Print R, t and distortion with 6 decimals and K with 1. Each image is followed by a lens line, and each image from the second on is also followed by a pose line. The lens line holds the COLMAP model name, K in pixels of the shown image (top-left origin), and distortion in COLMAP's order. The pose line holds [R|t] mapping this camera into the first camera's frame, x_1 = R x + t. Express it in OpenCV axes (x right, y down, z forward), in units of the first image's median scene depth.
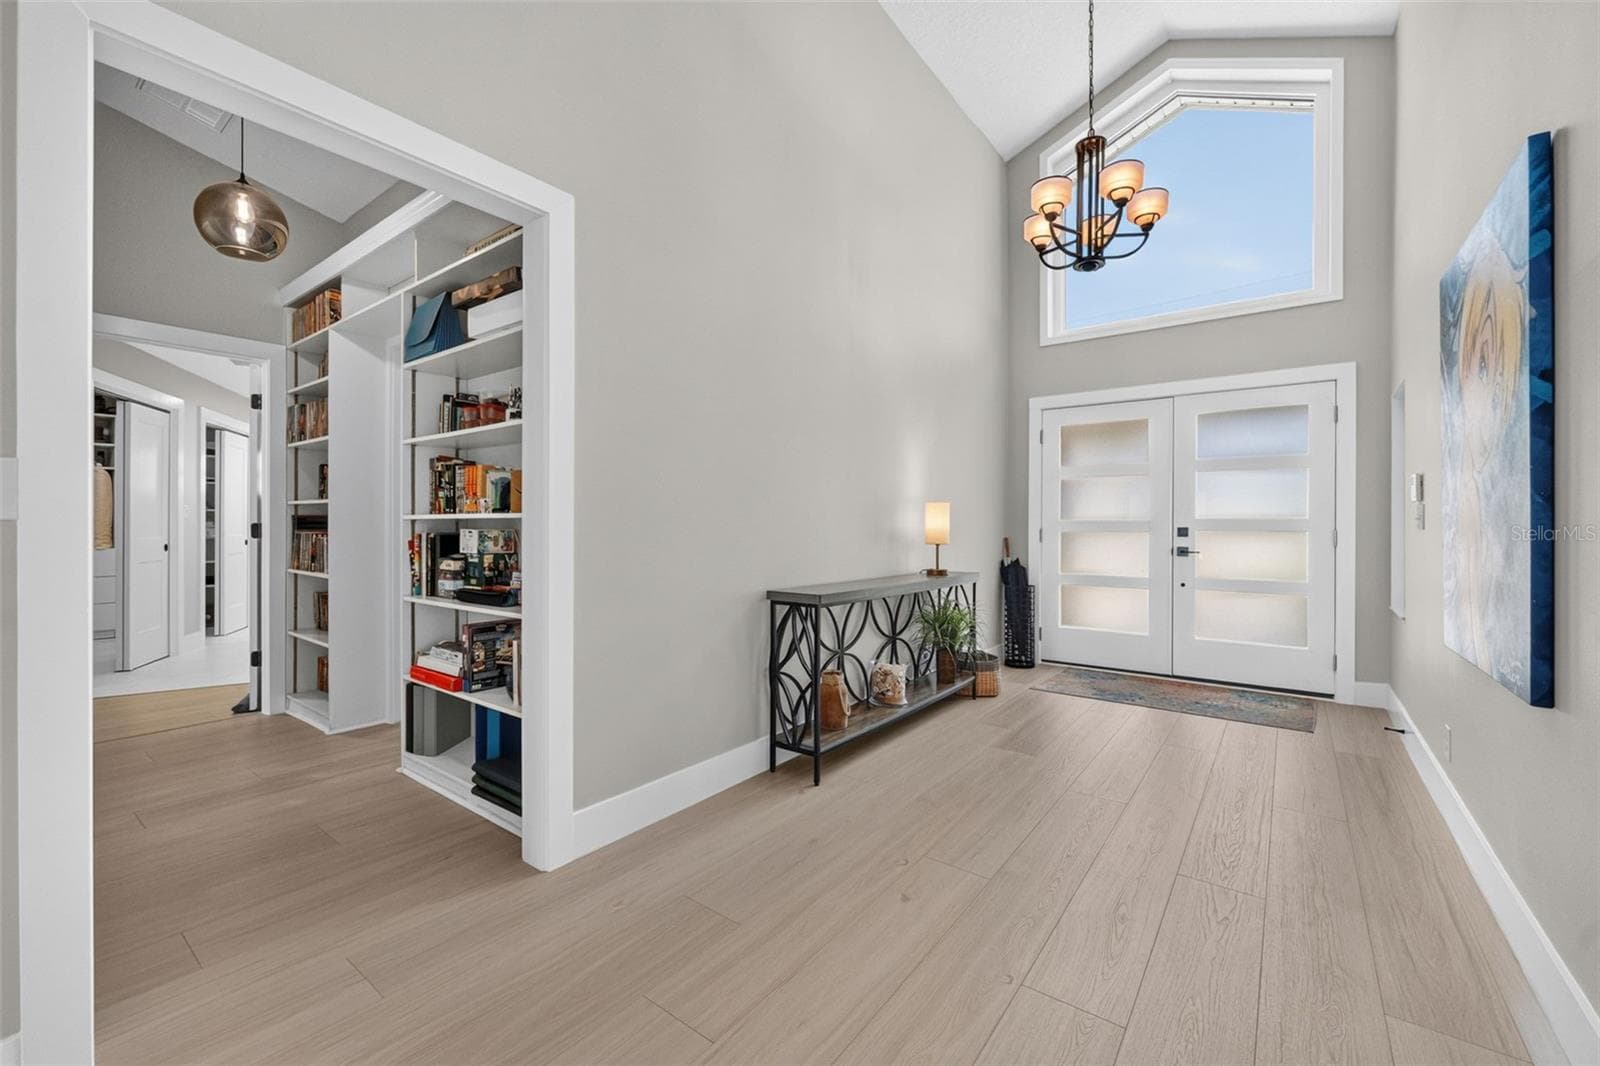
lens RADIAL K [[653.0, 0, 820.1], [0, 653.0, 527.9], [0, 0, 1]] dist [-0.016750, -0.000472]
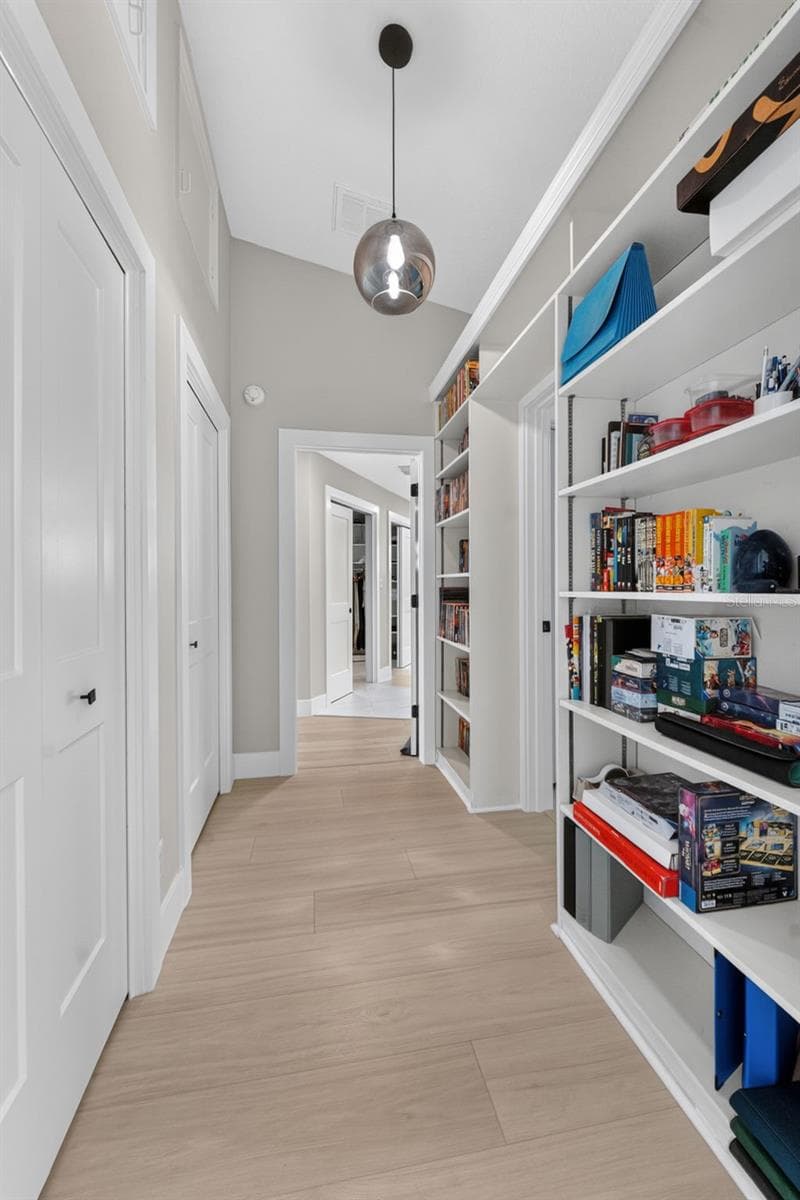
lens RADIAL K [[480.9, 0, 397.5], [0, 480.9, 588.1], [0, 0, 1]] dist [-0.001348, -0.000277]
pose [[0.719708, -0.004304, -0.694264, -0.386685], [0.004259, 0.999989, -0.001785, -0.023026], [0.694264, -0.001672, 0.719719, 0.462758]]
